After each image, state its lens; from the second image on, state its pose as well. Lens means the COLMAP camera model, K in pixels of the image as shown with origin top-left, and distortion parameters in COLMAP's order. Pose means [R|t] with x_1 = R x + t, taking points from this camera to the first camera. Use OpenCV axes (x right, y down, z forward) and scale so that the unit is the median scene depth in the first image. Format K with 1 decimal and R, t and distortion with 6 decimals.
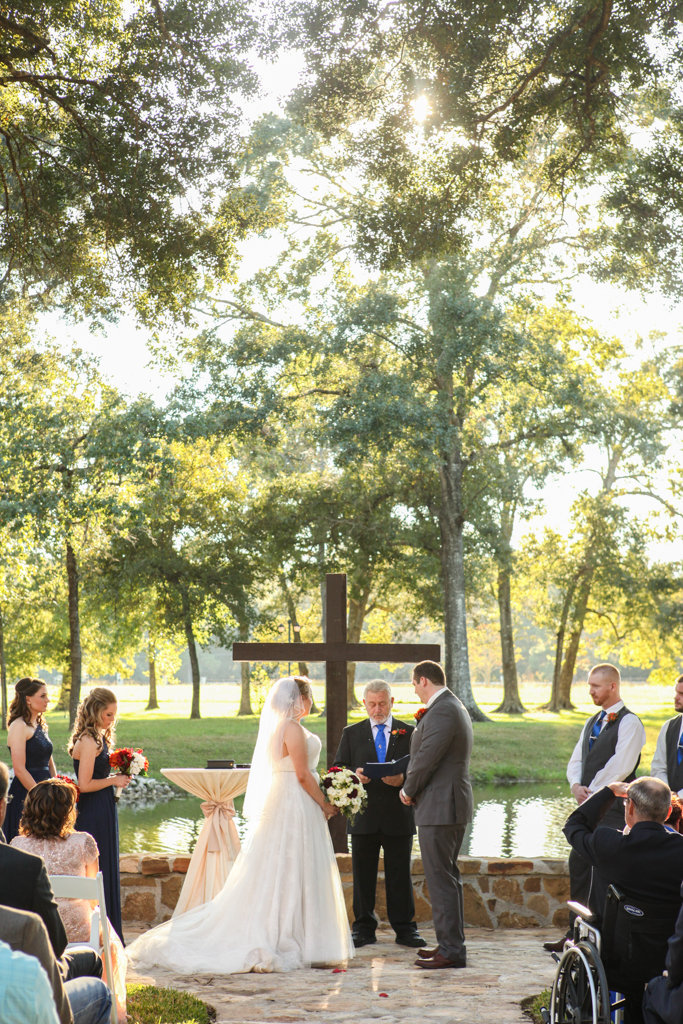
lens RADIAL K [[1954.4, 0, 339.7], [0, 1954.4, 518.9], [0, 0, 1]] dist [0.234344, -0.347477]
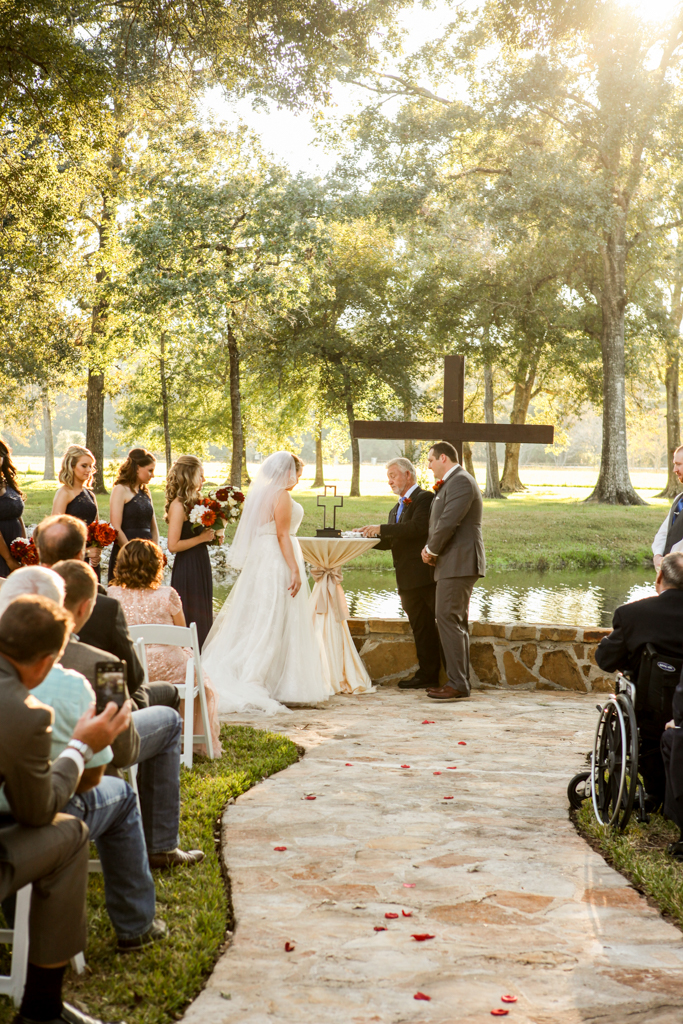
lens RADIAL K [[1954.4, 0, 339.7], [0, 1954.4, 518.9], [0, 0, 1]] dist [0.234344, -0.347477]
pose [[0.995906, 0.022008, -0.087676, 0.008657], [-0.012131, 0.993676, 0.111632, -0.000290], [0.089579, -0.110112, 0.989874, -0.011123]]
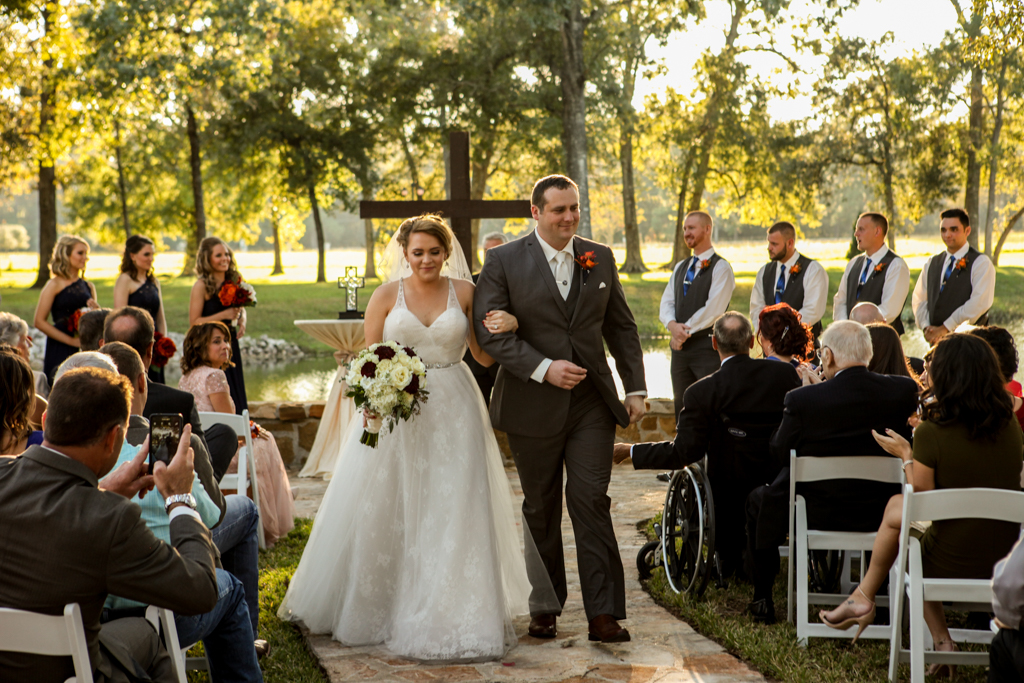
lens RADIAL K [[1954.4, 0, 508.6], [0, 1954.4, 354.6], [0, 0, 1]] dist [0.234344, -0.347477]
pose [[0.999625, -0.015946, 0.022241, -0.000161], [0.012728, 0.990351, 0.137993, 0.000608], [-0.024227, -0.137659, 0.990183, -0.008515]]
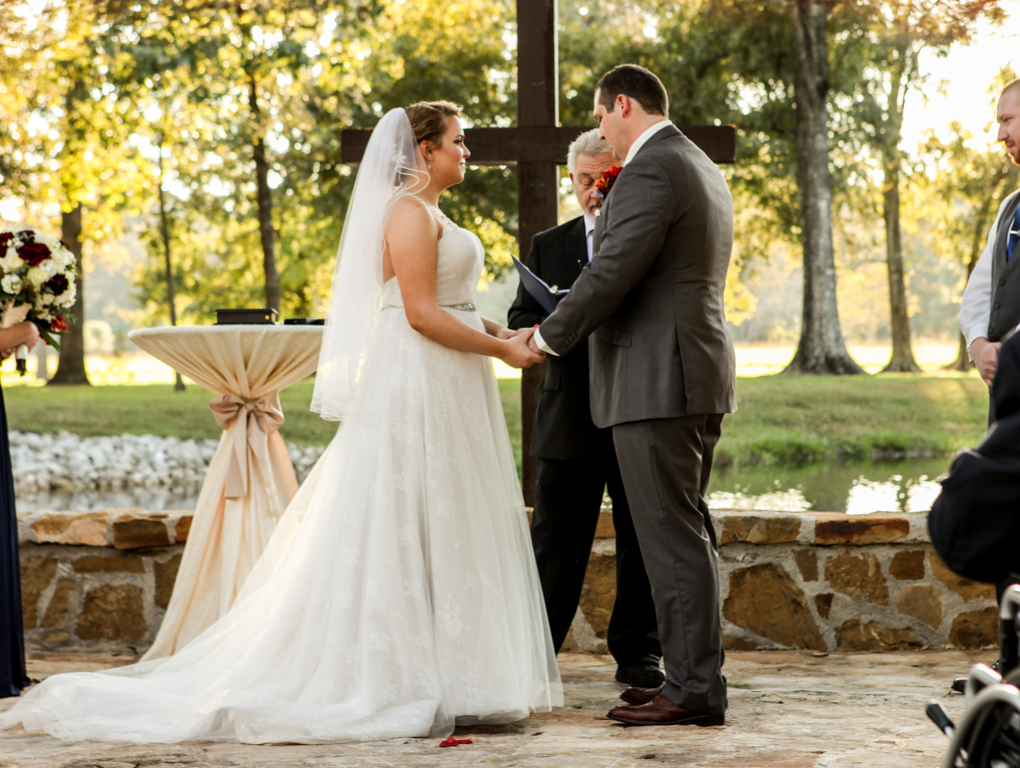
lens RADIAL K [[2531.0, 0, 510.0], [0, 2531.0, 359.7], [0, 0, 1]] dist [0.242389, -0.040888]
pose [[0.997643, -0.012546, -0.067467, 0.010270], [0.018173, 0.996346, 0.083453, 0.019320], [0.066174, -0.084482, 0.994225, 0.088757]]
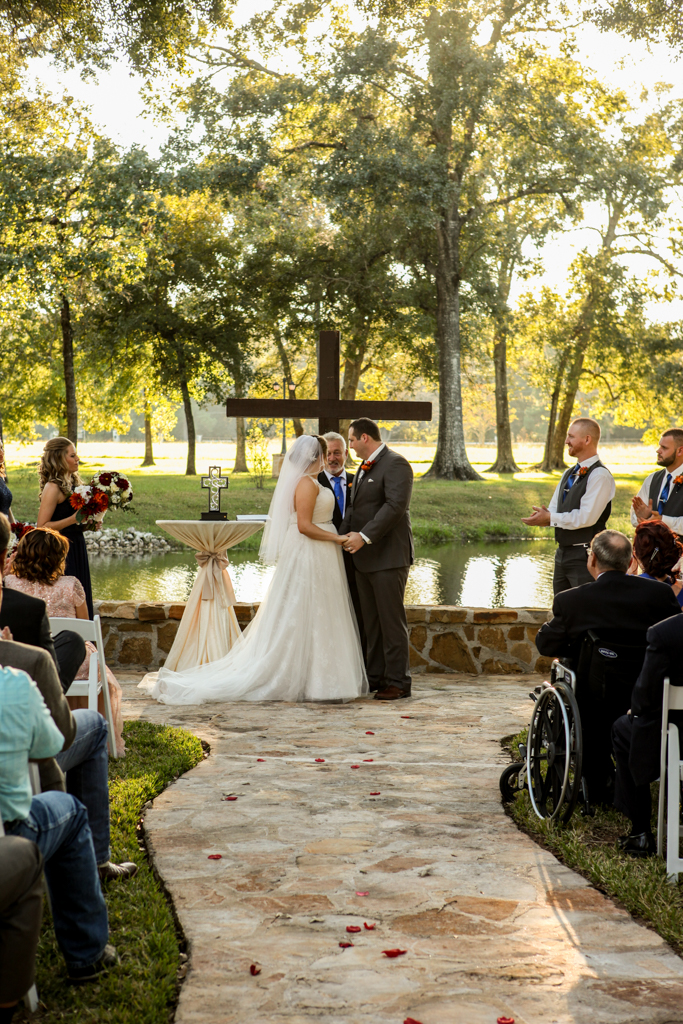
lens RADIAL K [[1954.4, 0, 339.7], [0, 1954.4, 518.9], [0, 0, 1]] dist [0.234344, -0.347477]
pose [[0.999960, 0.008500, 0.002684, 0.000430], [-0.008765, 0.992440, 0.122420, 0.000196], [-0.001623, -0.122439, 0.992475, -0.003073]]
